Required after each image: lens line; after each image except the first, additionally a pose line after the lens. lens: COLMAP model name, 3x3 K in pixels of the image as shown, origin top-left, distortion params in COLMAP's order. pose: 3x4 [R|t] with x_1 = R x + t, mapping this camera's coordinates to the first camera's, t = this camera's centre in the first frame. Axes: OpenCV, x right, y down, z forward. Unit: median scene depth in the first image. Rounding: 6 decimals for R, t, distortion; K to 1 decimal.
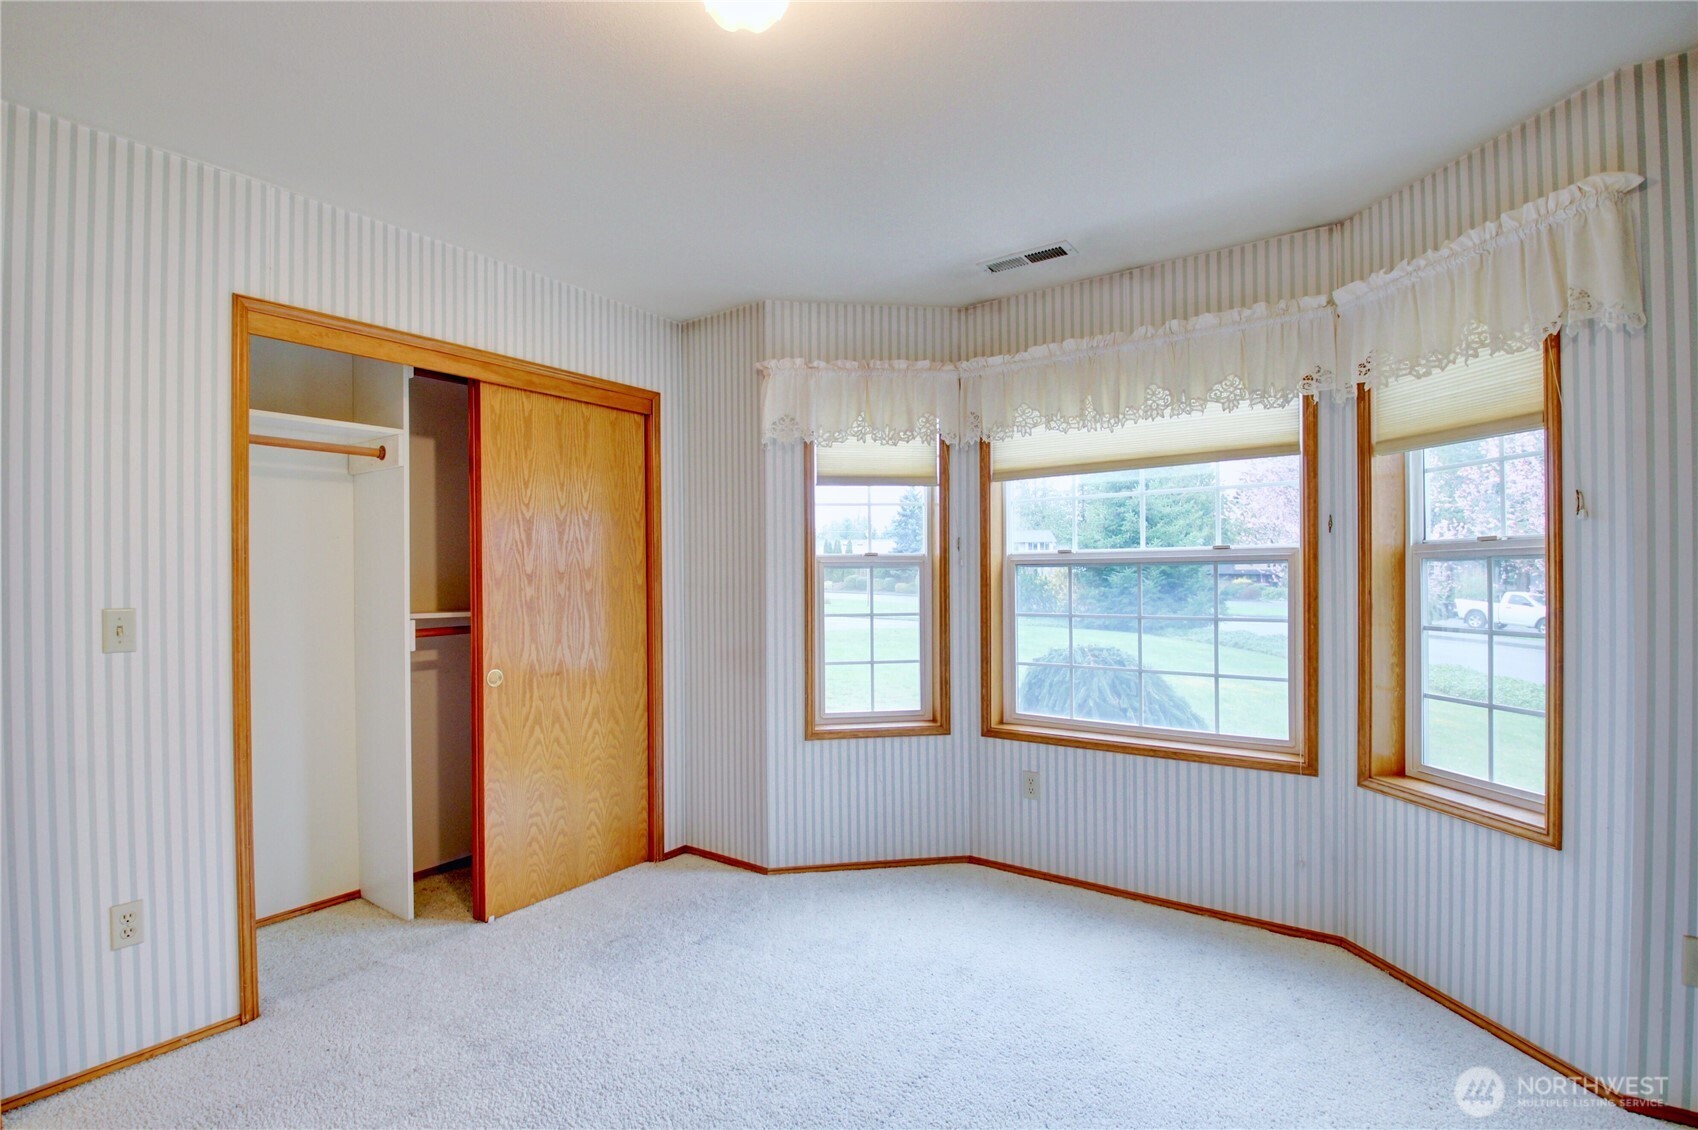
lens RADIAL K [[795.6, 0, 844.3], [0, 795.6, 573.5], [0, 0, 1]] dist [-0.005973, -0.013302]
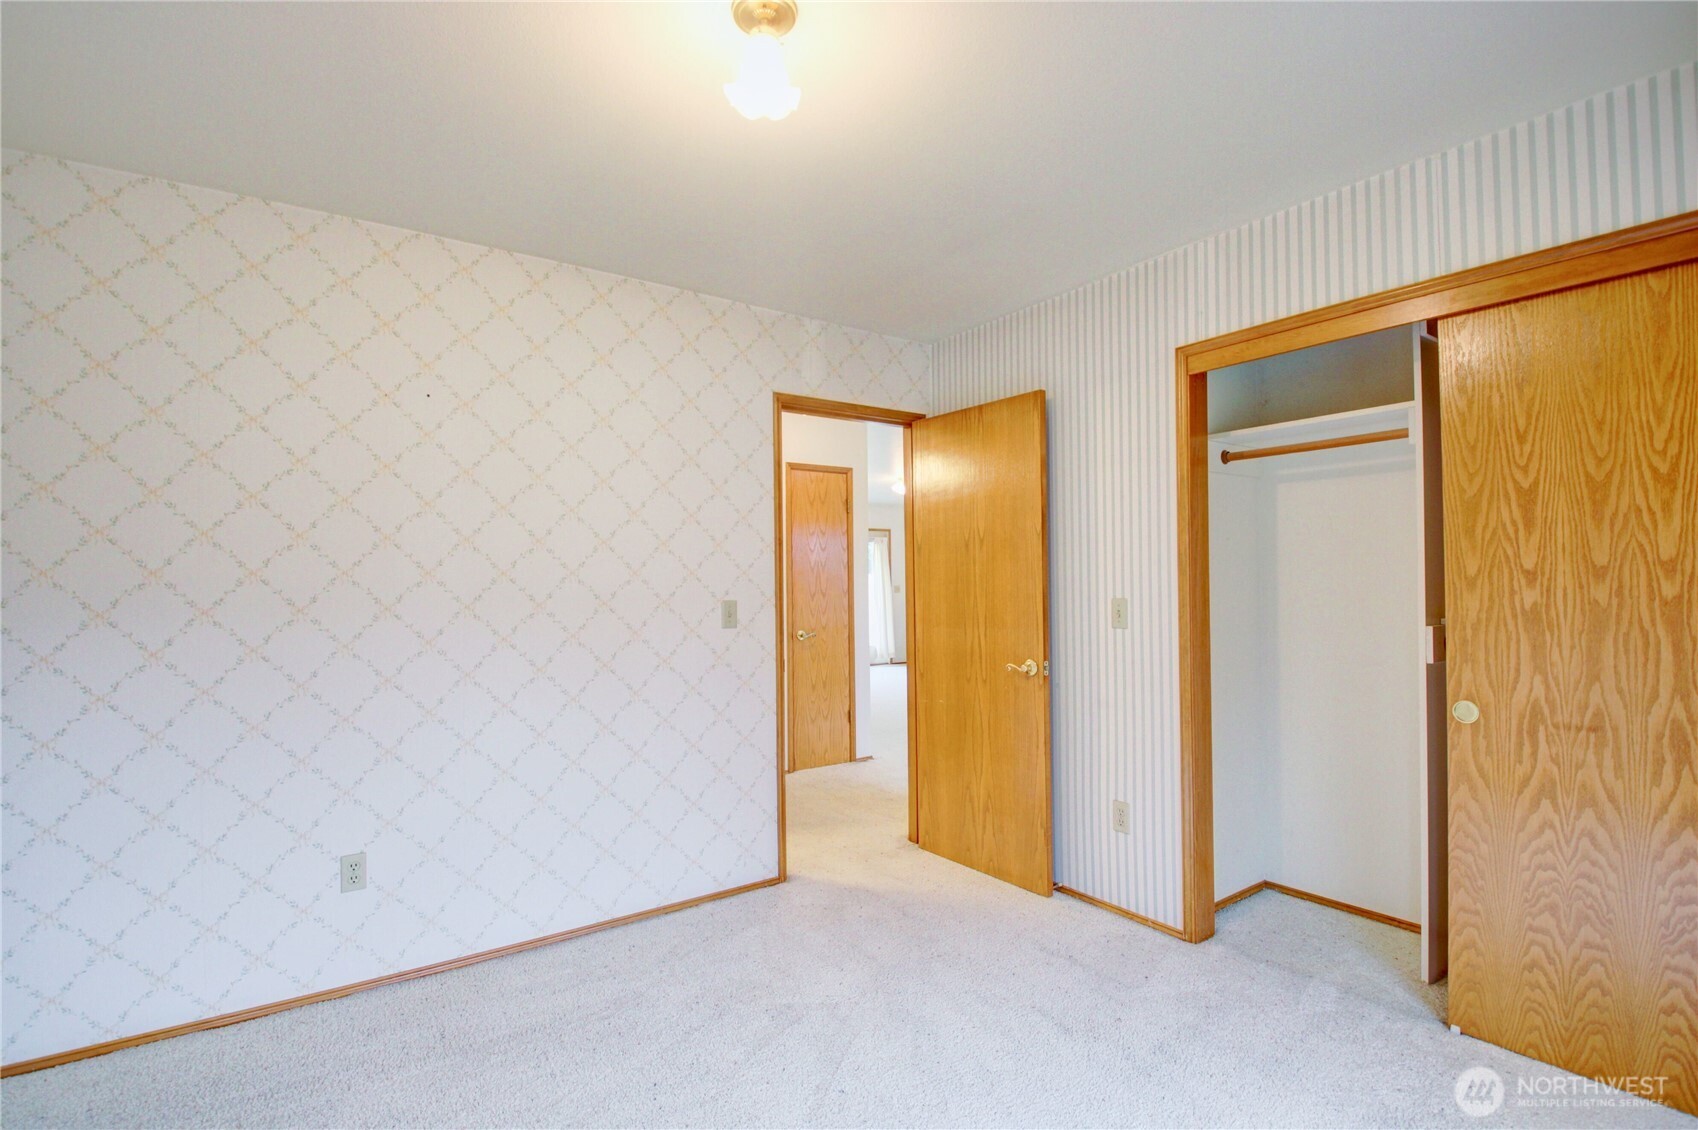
lens RADIAL K [[795.6, 0, 848.1], [0, 795.6, 571.7], [0, 0, 1]] dist [-0.005973, -0.013302]
pose [[-0.332789, 0.001582, -0.943000, 0.399184], [0.018671, 0.999814, -0.004911, -0.004857], [0.942817, -0.019241, -0.332756, 0.638334]]
